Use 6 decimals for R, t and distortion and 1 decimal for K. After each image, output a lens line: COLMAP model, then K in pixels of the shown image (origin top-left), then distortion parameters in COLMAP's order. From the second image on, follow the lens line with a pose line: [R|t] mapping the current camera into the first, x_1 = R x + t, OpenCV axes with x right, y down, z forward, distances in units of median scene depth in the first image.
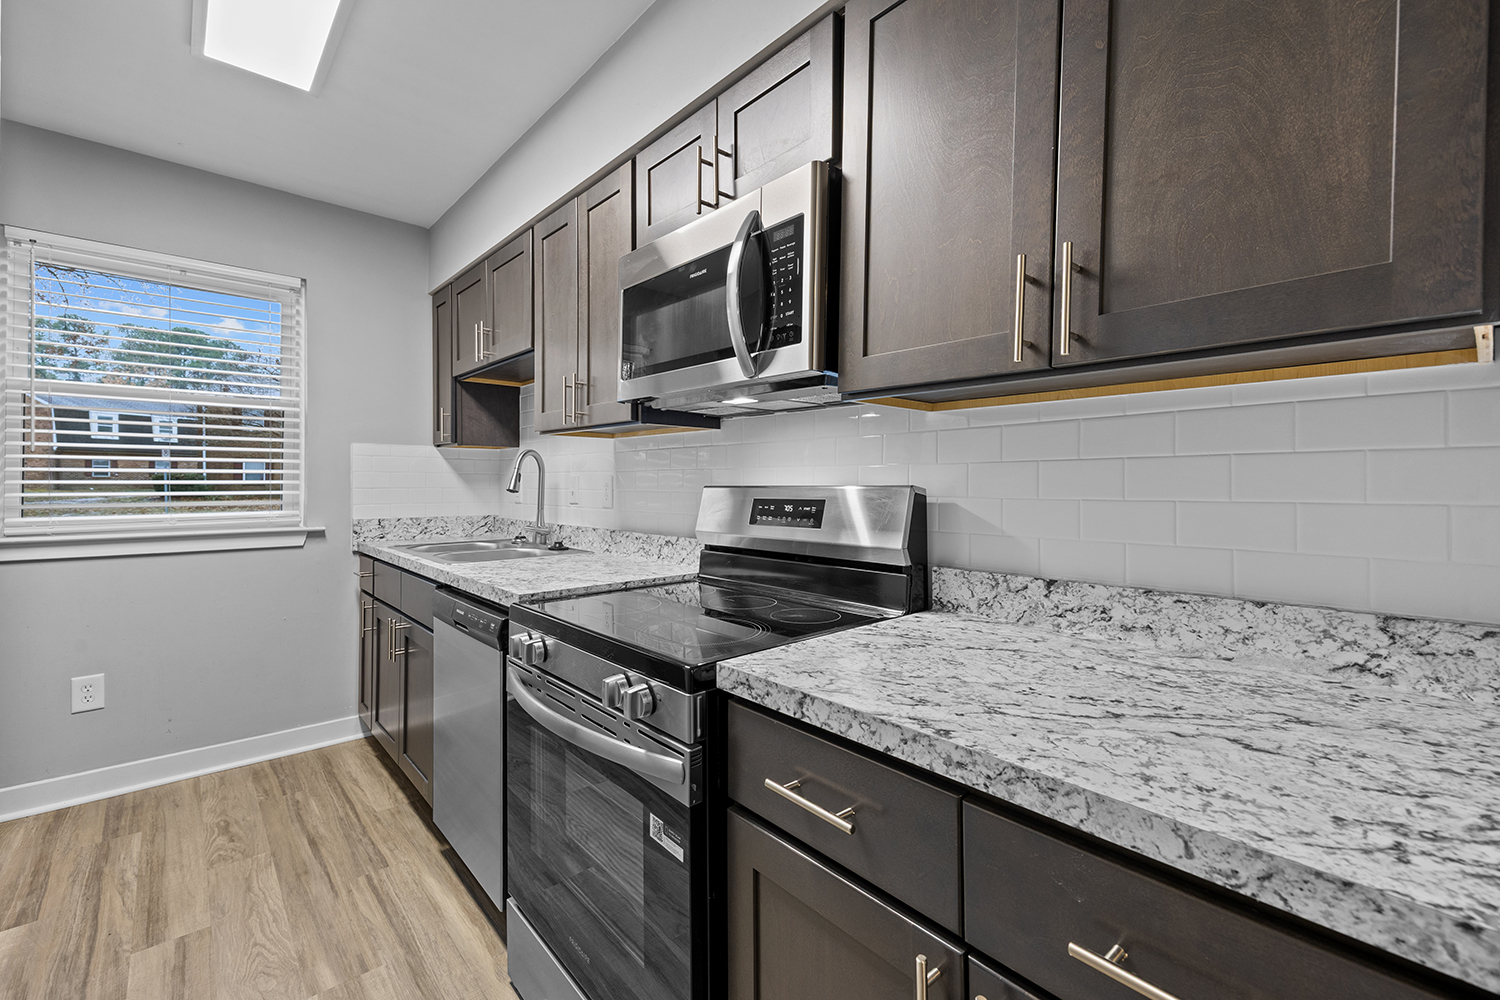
lens RADIAL K [[630.8, 0, 779.5], [0, 630.8, 494.3], [0, 0, 1]] dist [0.000041, -0.000012]
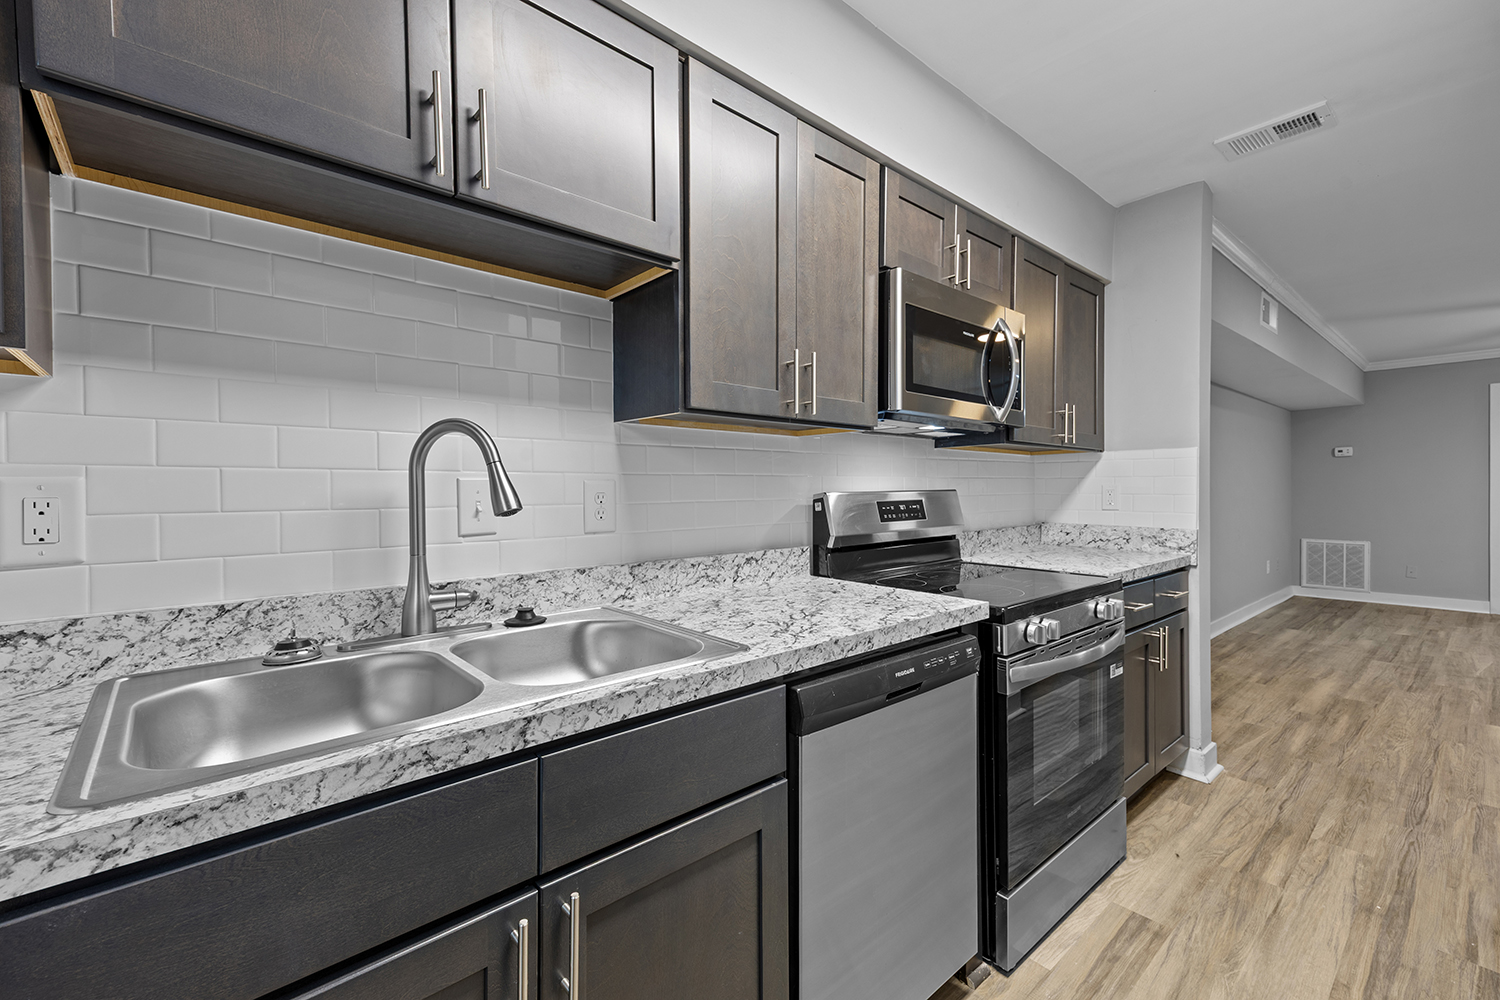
lens RADIAL K [[630.8, 0, 779.5], [0, 630.8, 494.3], [0, 0, 1]] dist [0.000041, -0.000012]
pose [[0.000117, -0.020949, 0.999781, -0.883504], [0.015650, 0.999658, 0.020945, -0.048495], [-0.999878, 0.015645, 0.000445, 0.563025]]
